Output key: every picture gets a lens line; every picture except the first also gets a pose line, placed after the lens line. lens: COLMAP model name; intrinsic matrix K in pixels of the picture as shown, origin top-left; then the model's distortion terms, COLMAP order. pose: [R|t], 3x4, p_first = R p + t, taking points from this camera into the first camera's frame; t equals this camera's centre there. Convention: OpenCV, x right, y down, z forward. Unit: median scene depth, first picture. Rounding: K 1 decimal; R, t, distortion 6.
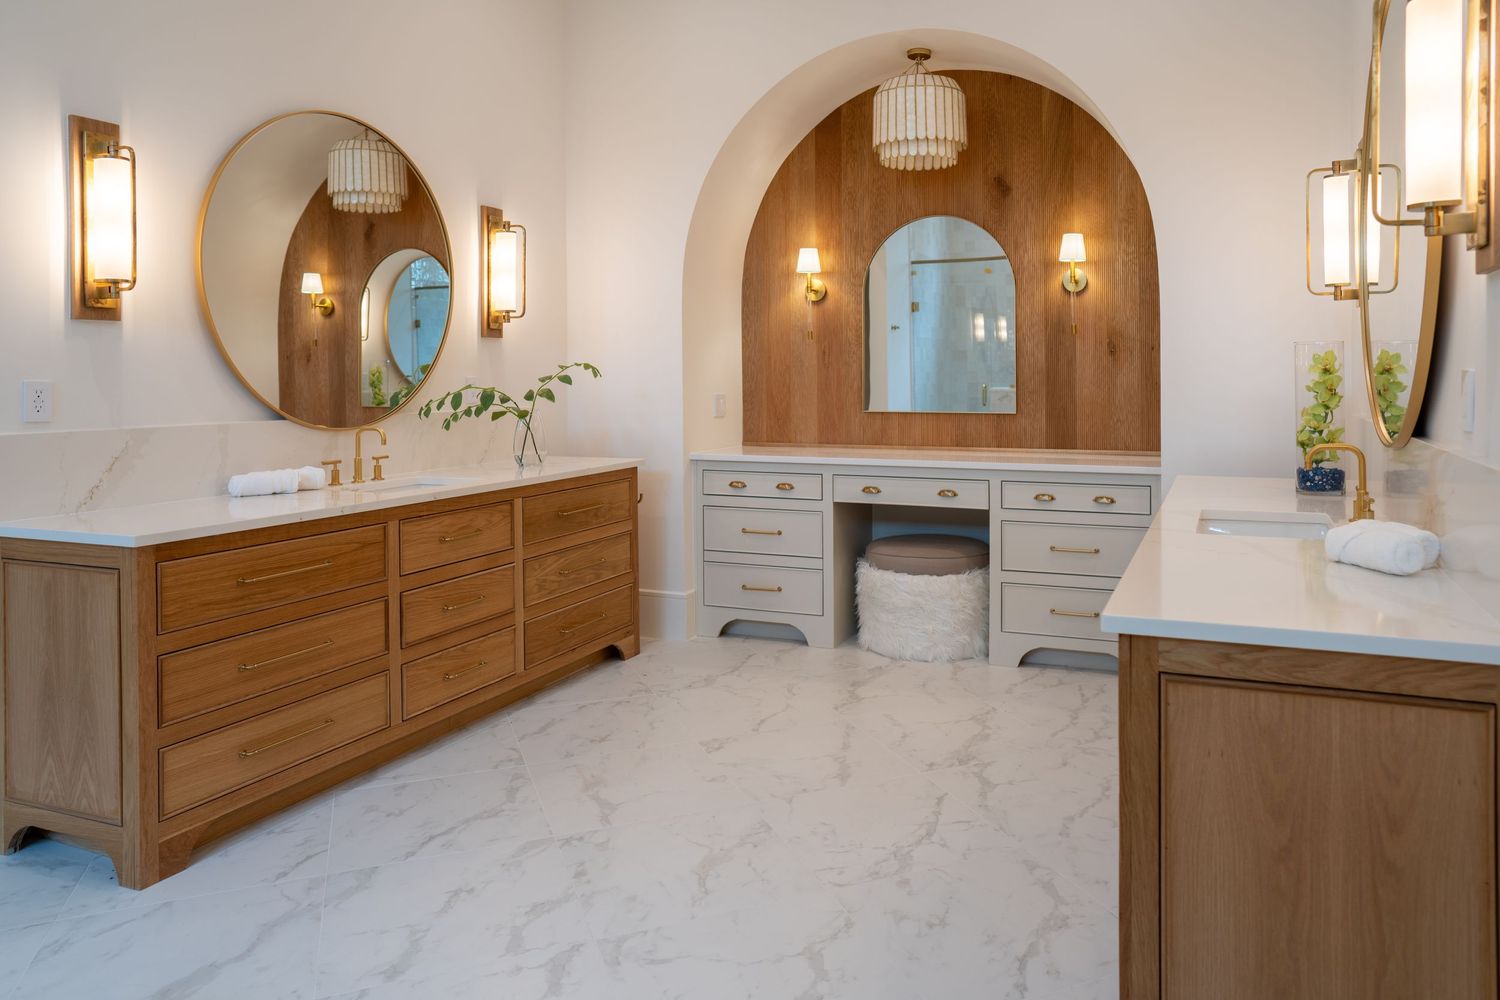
lens RADIAL K [[1017.2, 0, 750.5], [0, 1017.2, 500.9], [0, 0, 1]] dist [-0.029287, 0.034731]
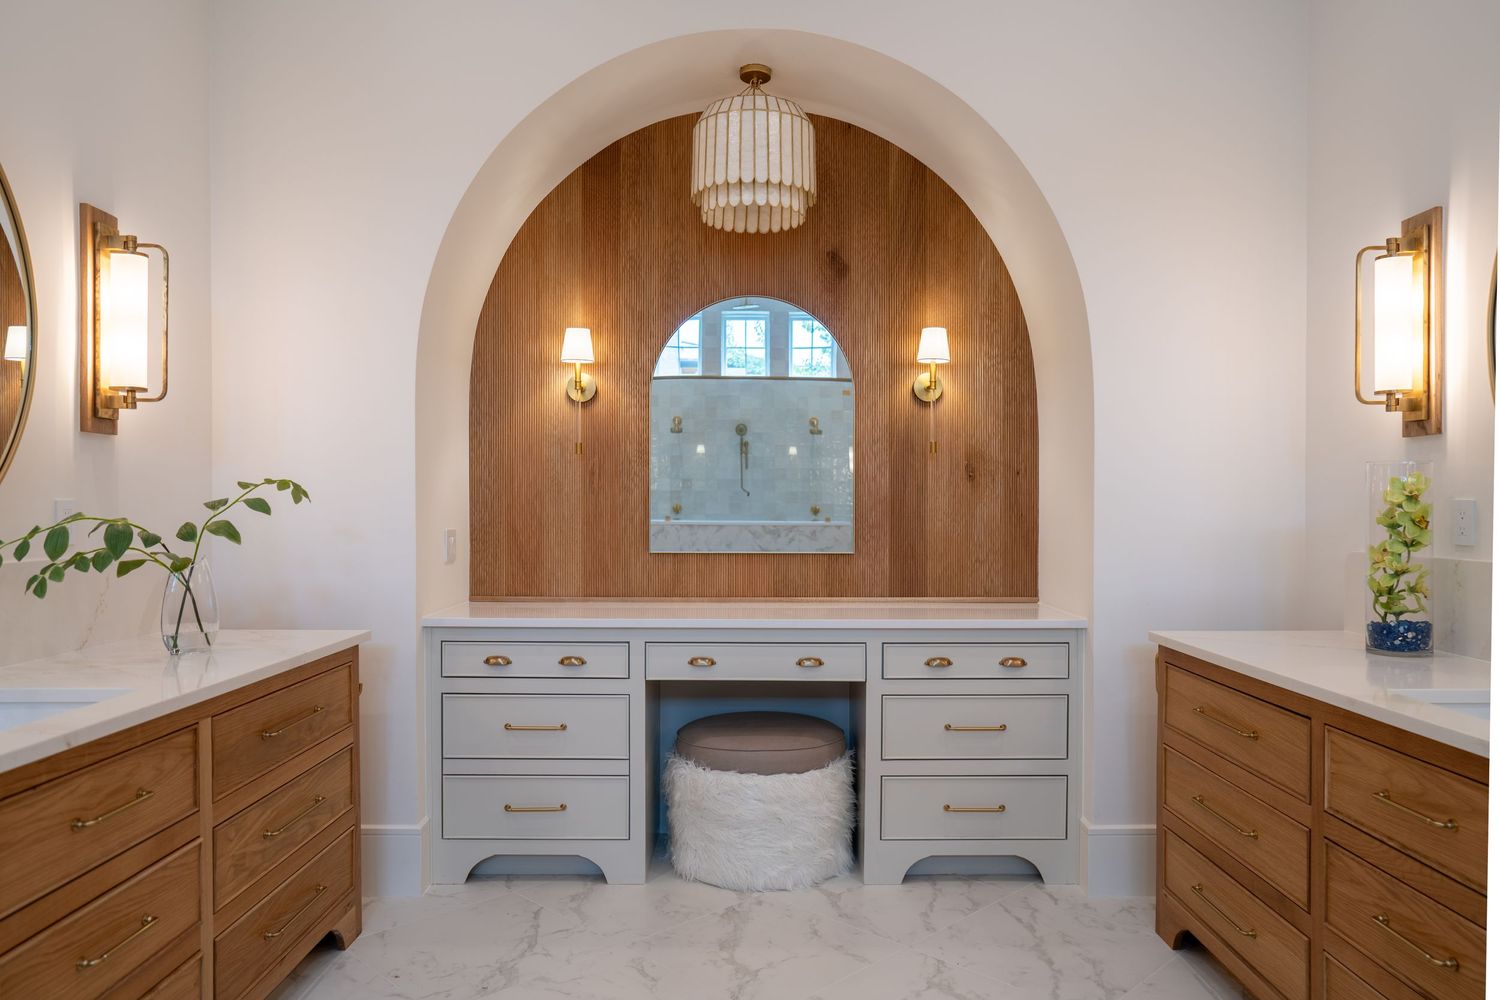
lens RADIAL K [[1105.5, 0, 794.0], [0, 1105.5, 600.1], [0, 0, 1]] dist [-0.022285, 0.012859]
pose [[0.918597, -0.026615, 0.394298, -0.130872], [0.042520, 0.998594, -0.031654, -0.026643], [-0.392901, 0.045842, 0.918437, 0.252015]]
